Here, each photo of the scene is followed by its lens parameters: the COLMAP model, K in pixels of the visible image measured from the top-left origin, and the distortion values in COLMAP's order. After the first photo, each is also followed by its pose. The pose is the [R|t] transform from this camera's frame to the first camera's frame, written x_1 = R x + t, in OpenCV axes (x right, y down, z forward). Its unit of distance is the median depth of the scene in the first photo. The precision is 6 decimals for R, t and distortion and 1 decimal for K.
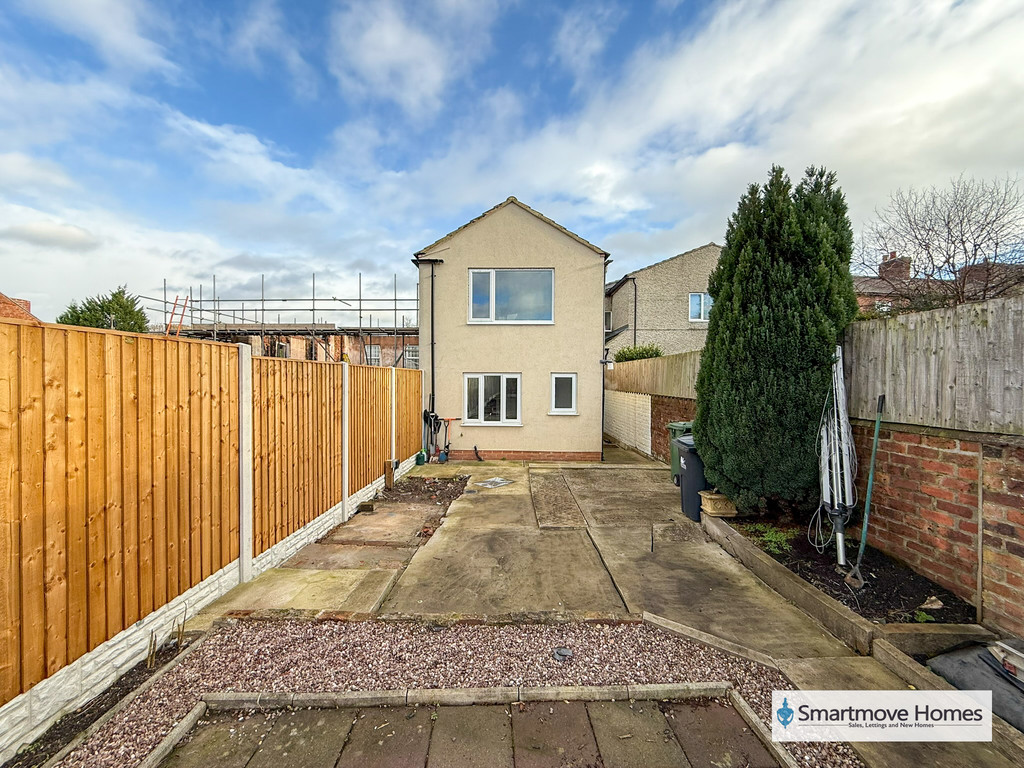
lens RADIAL K [[407.0, 0, 511.1], [0, 407.0, 385.2], [0, 0, 1]] dist [-0.002637, 0.000245]
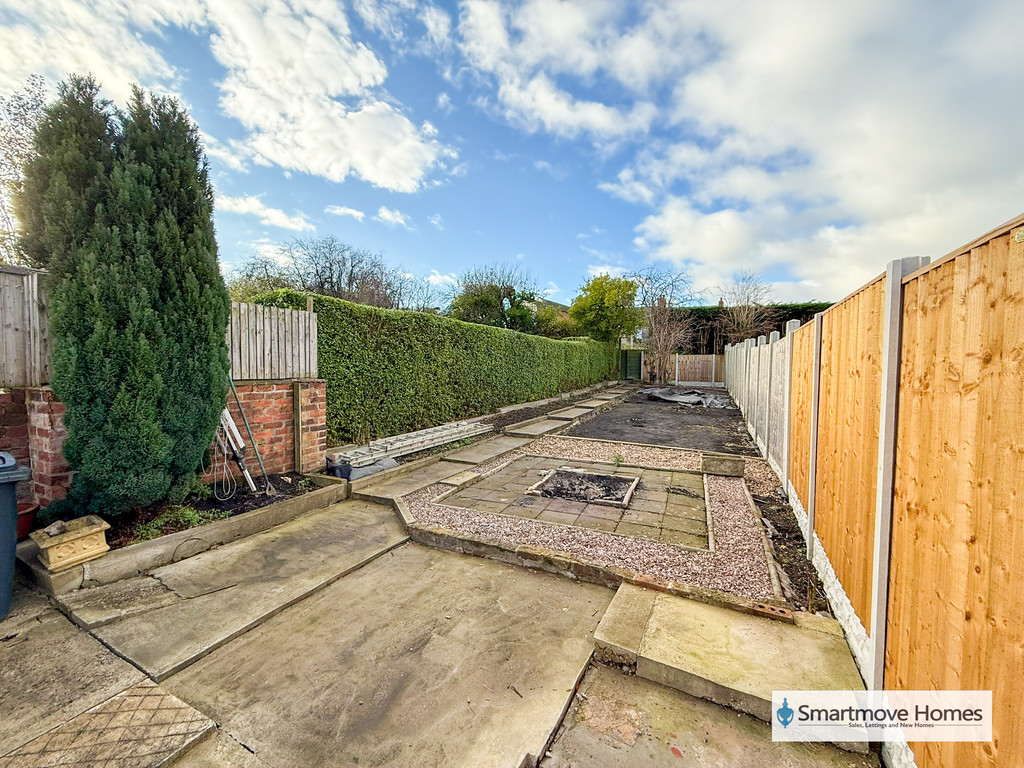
lens RADIAL K [[407.0, 0, 509.6], [0, 407.0, 381.7], [0, 0, 1]] dist [-0.002637, 0.000245]
pose [[-0.900287, -0.022203, 0.434730, -0.507325], [-0.002806, 0.998974, 0.045210, 0.035632], [-0.435288, 0.039482, -0.899425, 1.914933]]
